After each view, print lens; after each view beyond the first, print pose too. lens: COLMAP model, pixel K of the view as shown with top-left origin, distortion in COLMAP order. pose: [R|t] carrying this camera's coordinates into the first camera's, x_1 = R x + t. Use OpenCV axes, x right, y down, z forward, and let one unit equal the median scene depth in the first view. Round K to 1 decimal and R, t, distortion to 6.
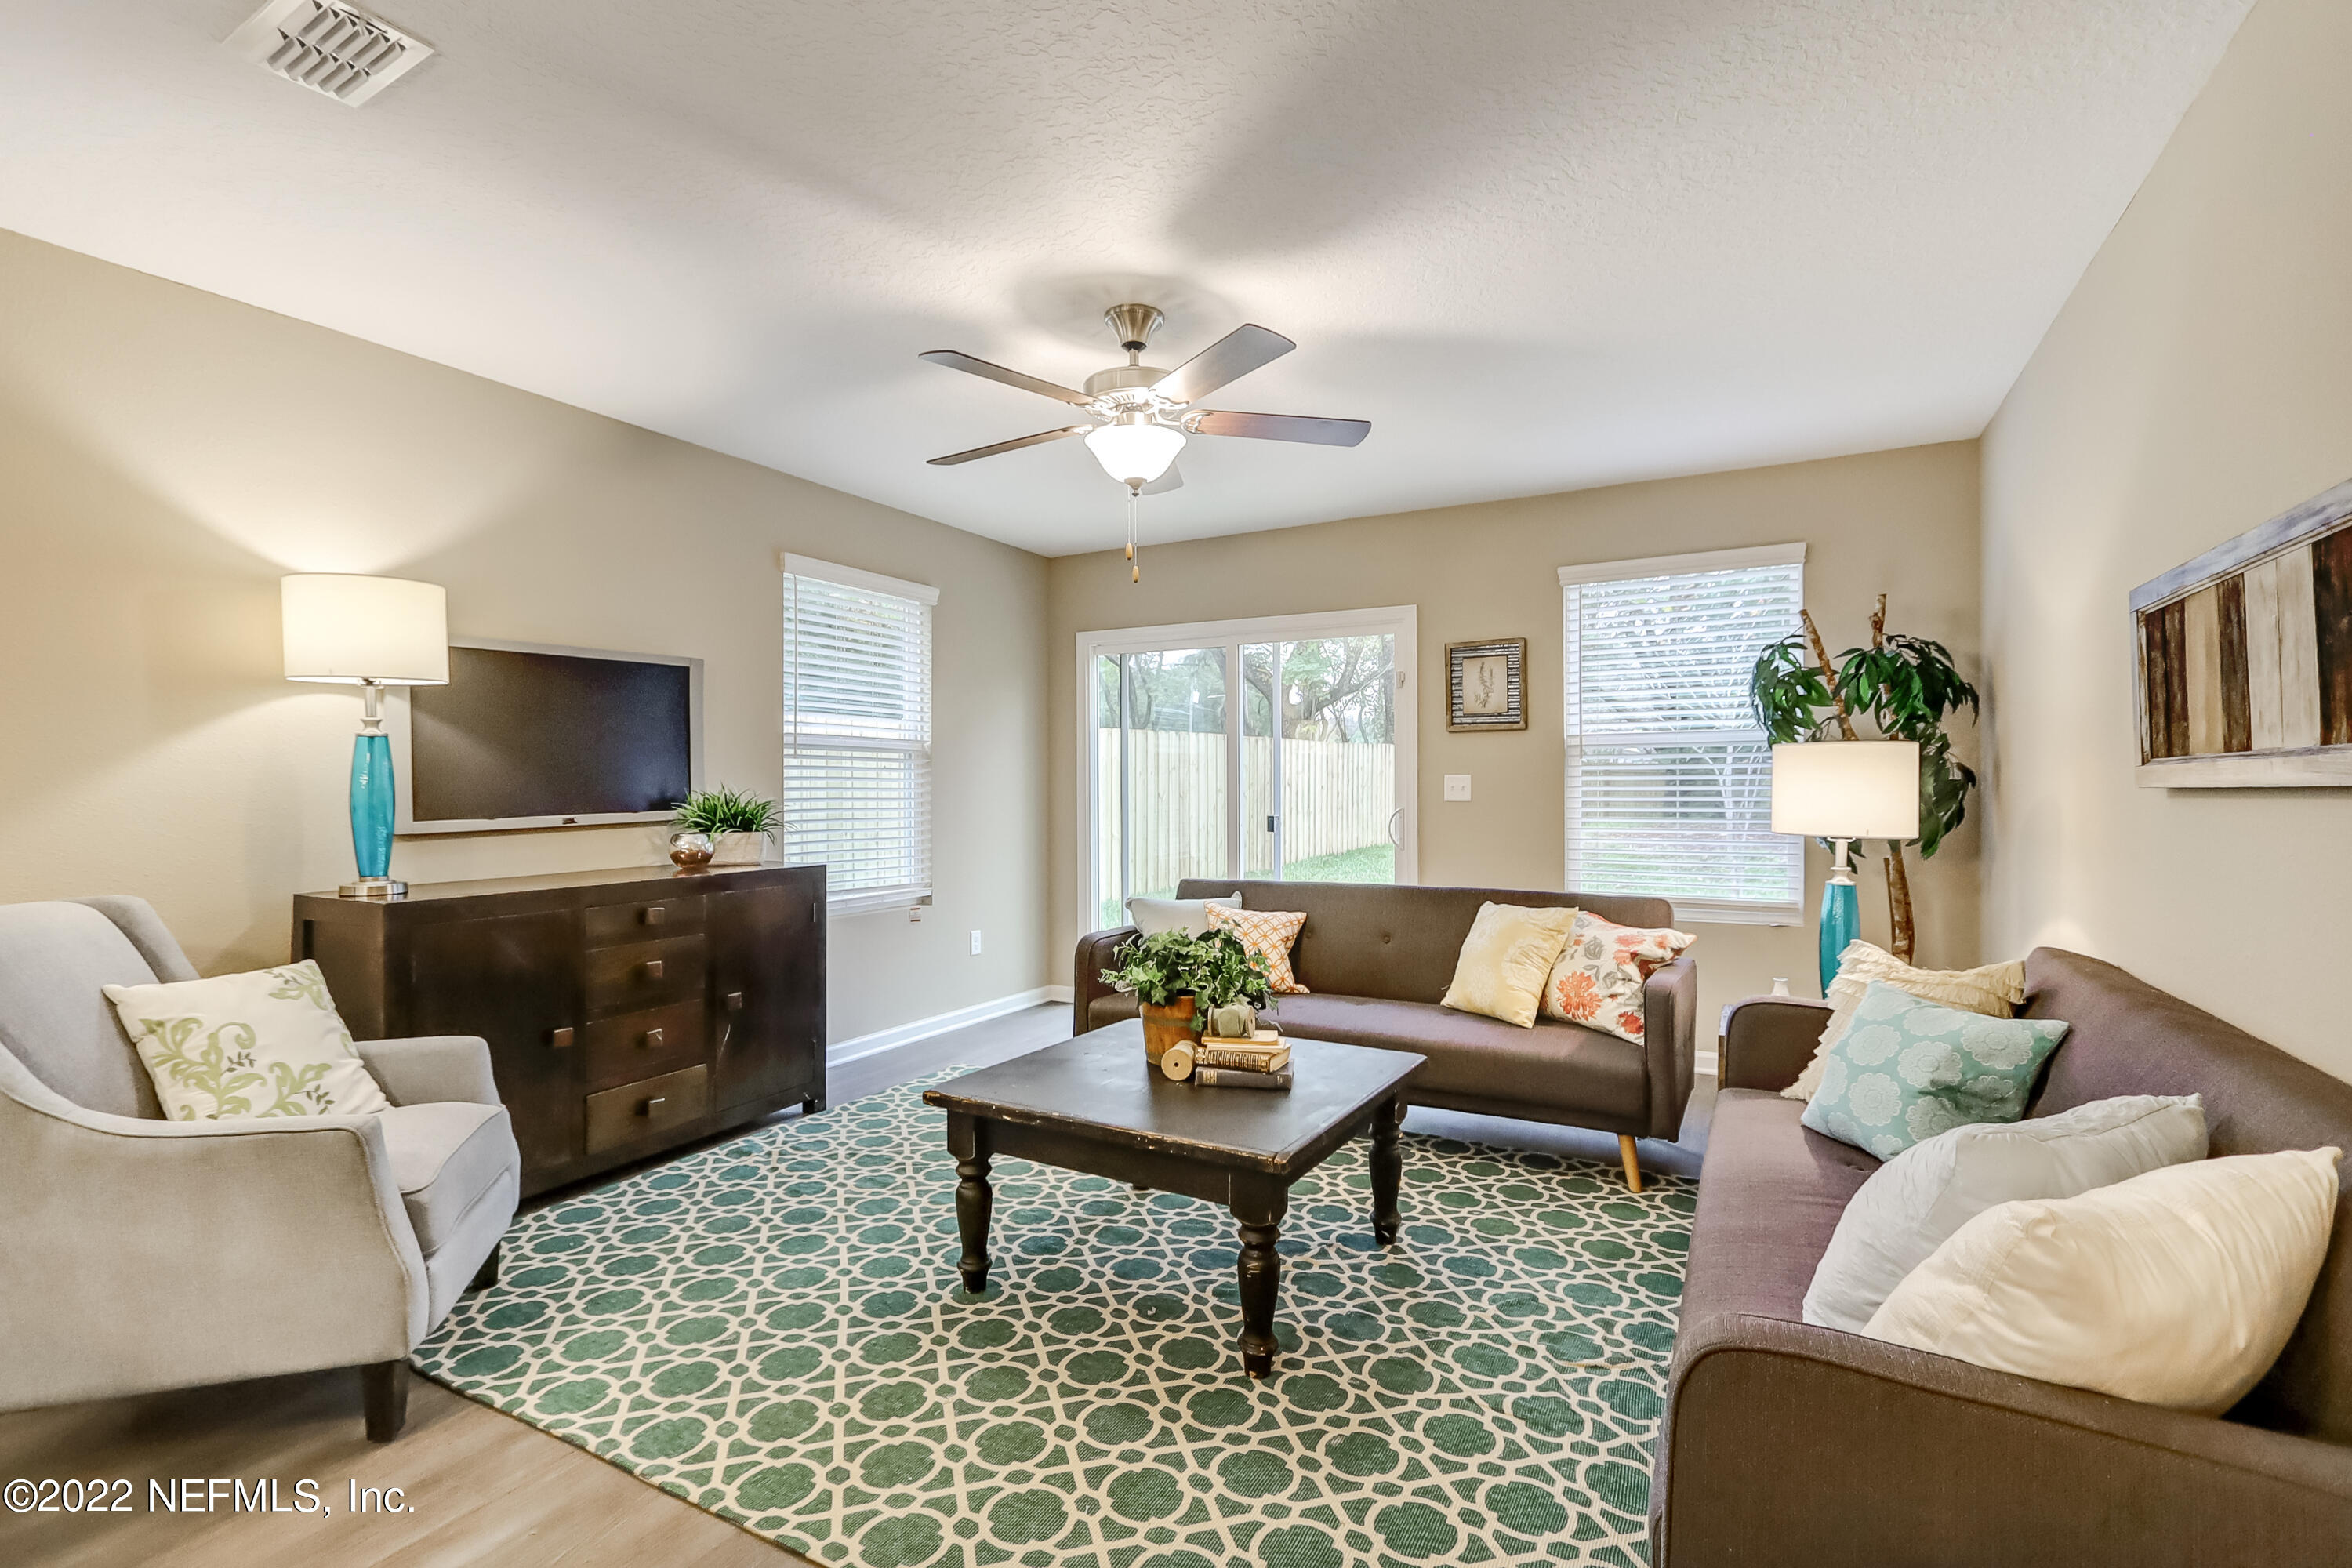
lens RADIAL K [[1102.9, 0, 1176.0], [0, 1102.9, 784.0], [0, 0, 1]] dist [0.019229, 0.000333]
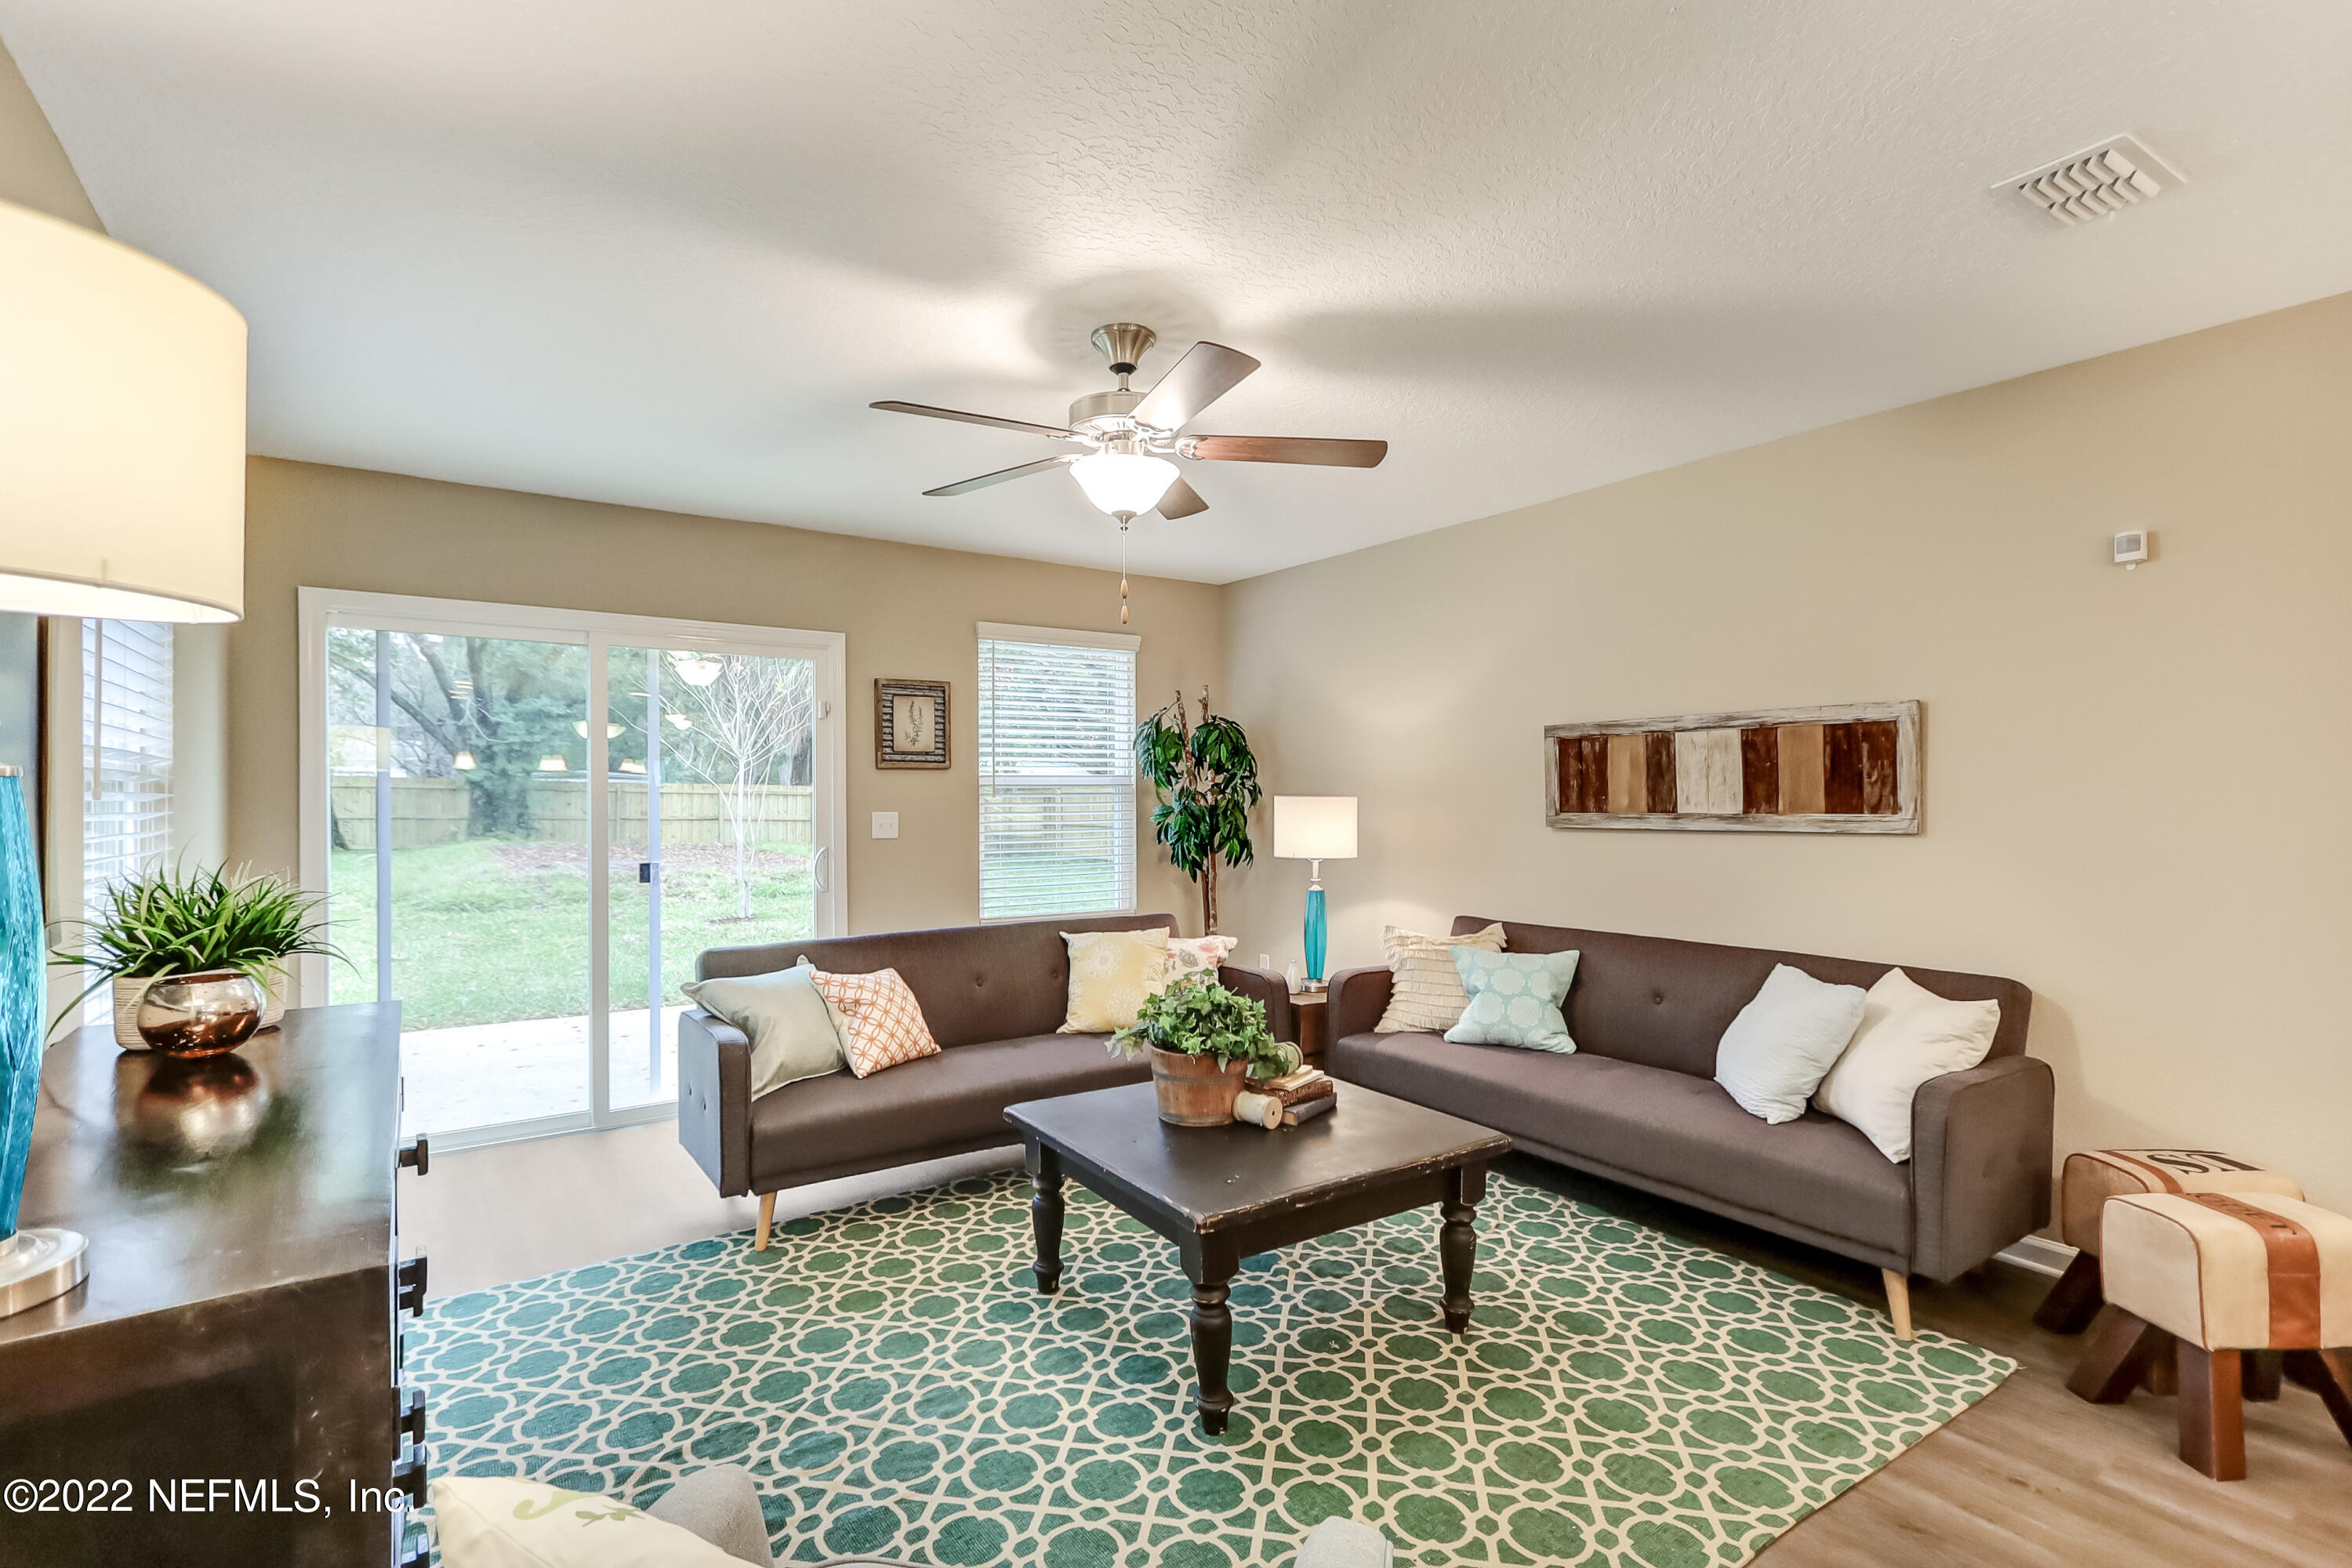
lens RADIAL K [[1081.6, 0, 1176.0], [0, 1081.6, 784.0], [0, 0, 1]] dist [0.010900, 0.000244]
pose [[0.429626, 0.012147, 0.902925, -0.840215], [-0.001210, 0.999916, -0.012876, -0.034350], [-0.903006, 0.004440, 0.429604, 0.569738]]
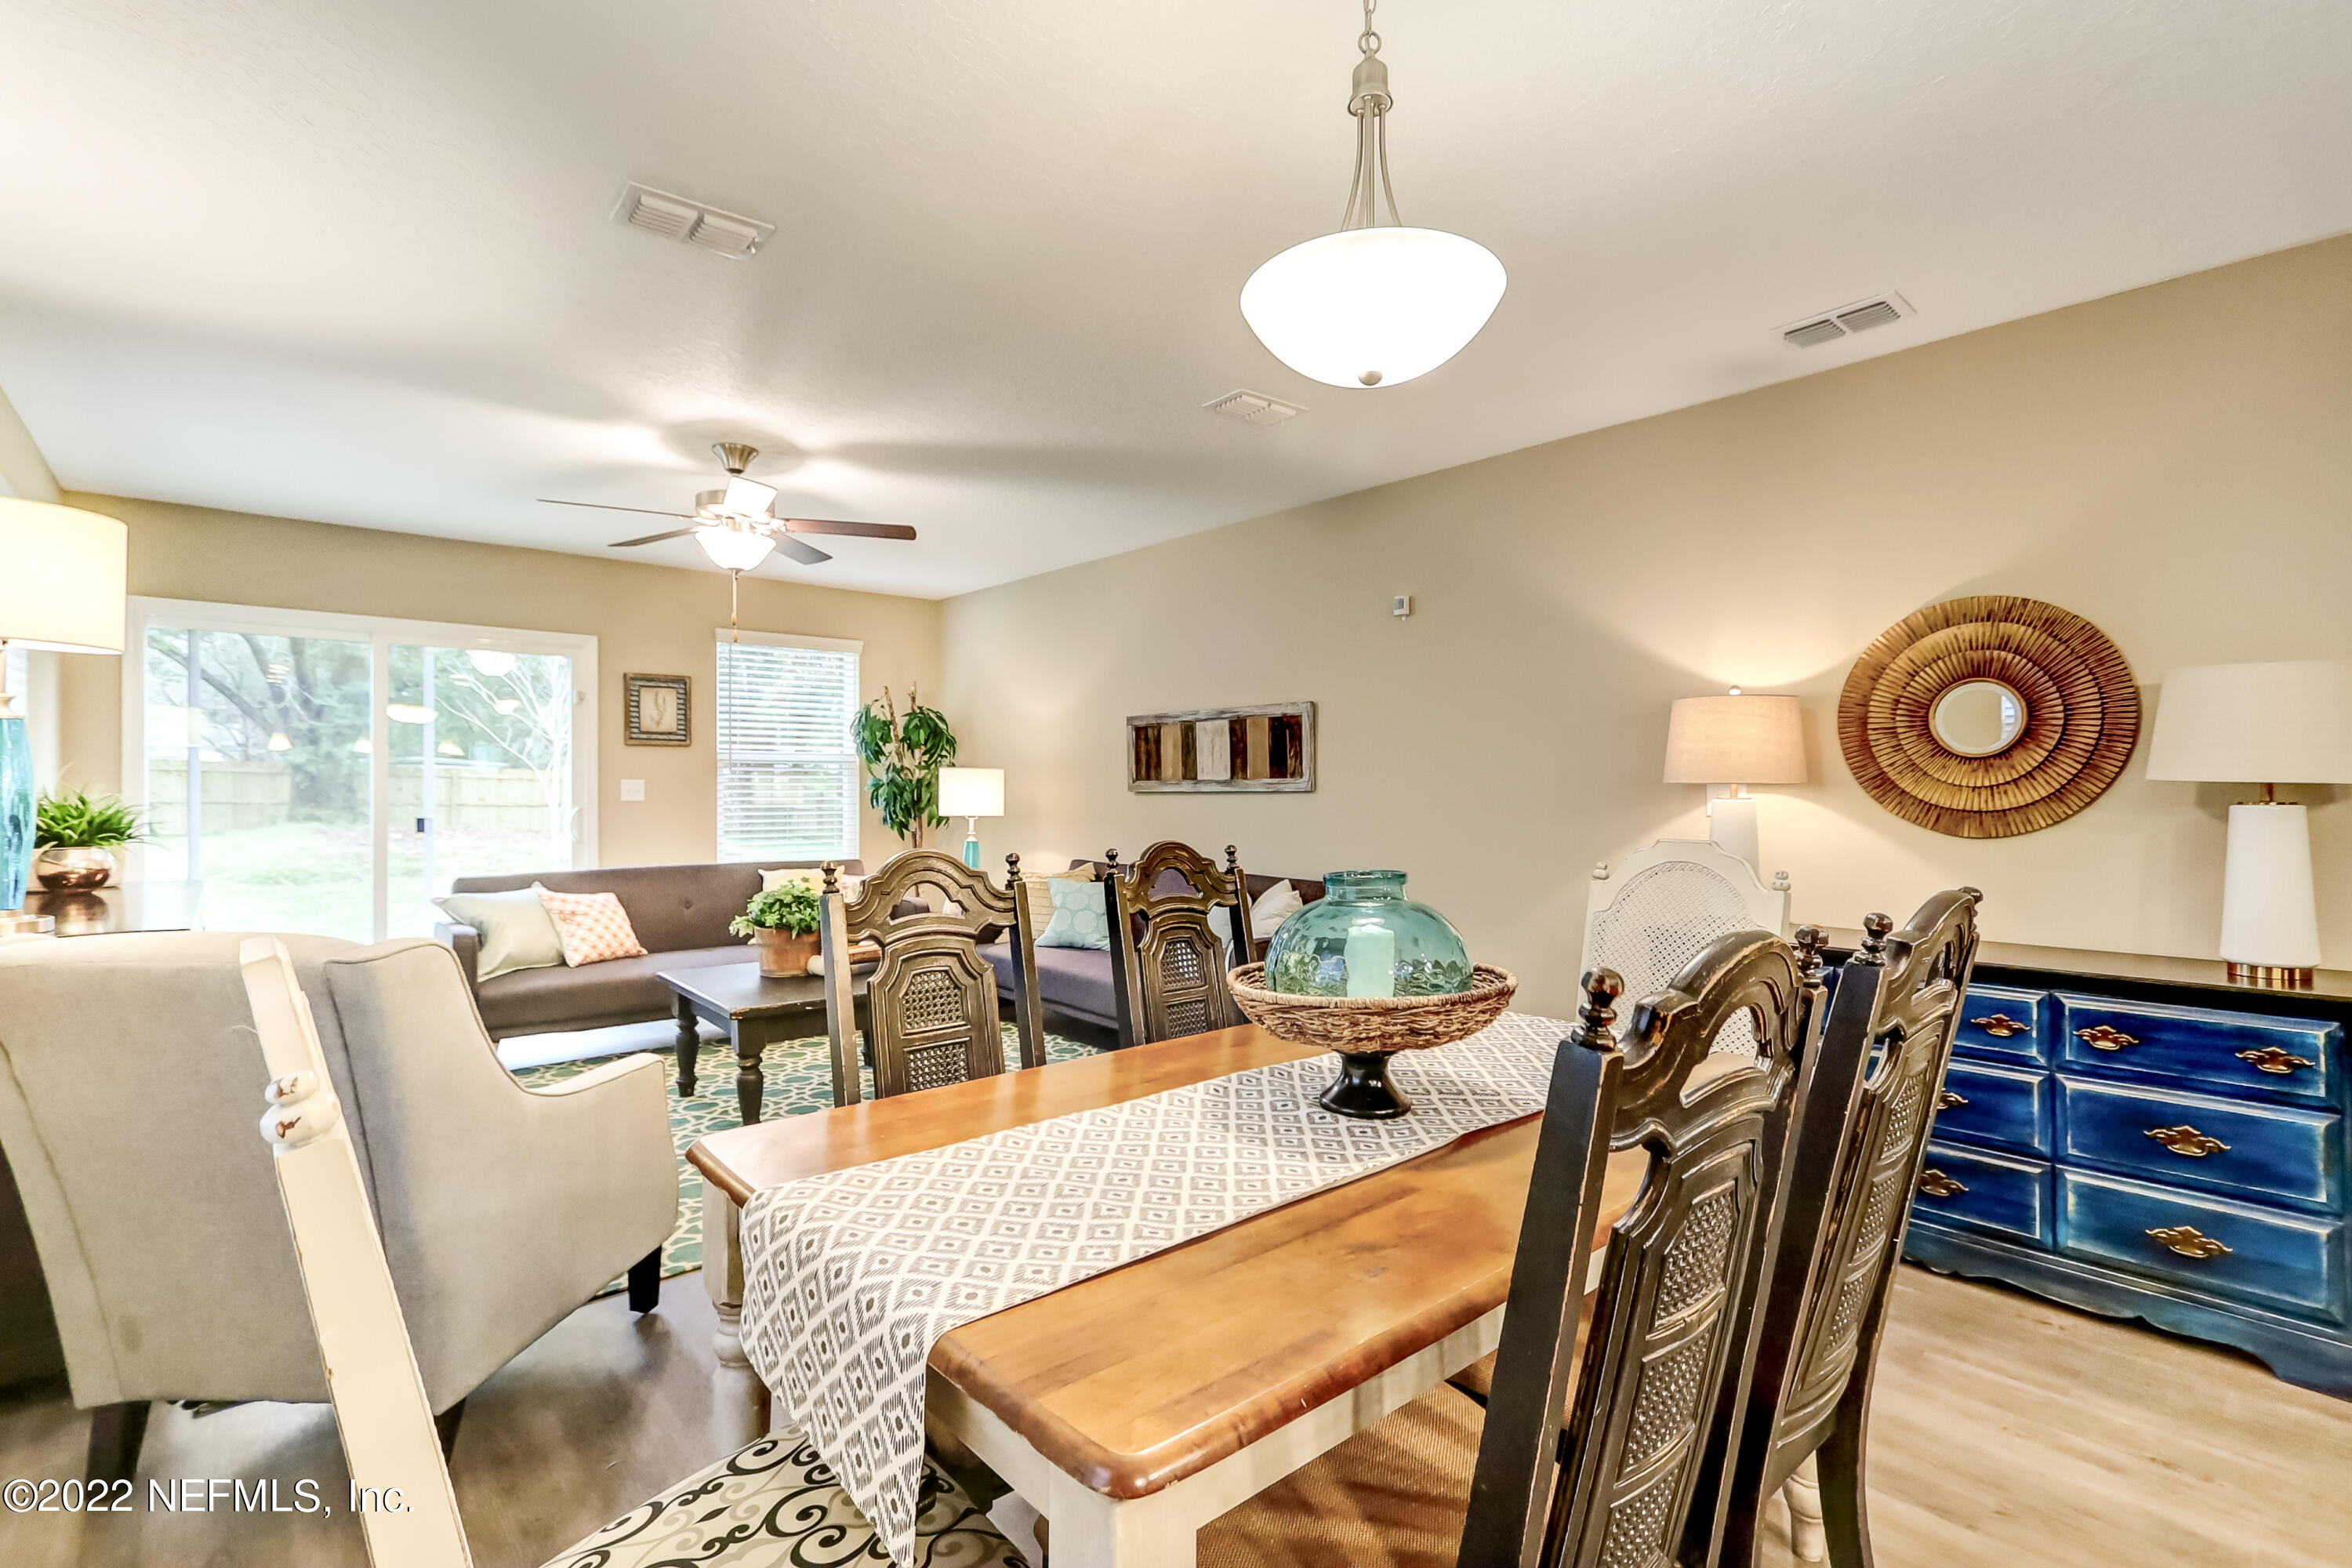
lens RADIAL K [[1102.9, 0, 1176.0], [0, 1102.9, 784.0], [0, 0, 1]] dist [0.019229, 0.000333]
pose [[0.347434, 0.010726, 0.937643, -1.146516], [-0.006926, 0.999937, -0.008872, 0.005406], [-0.937679, -0.003411, 0.347486, -0.003618]]
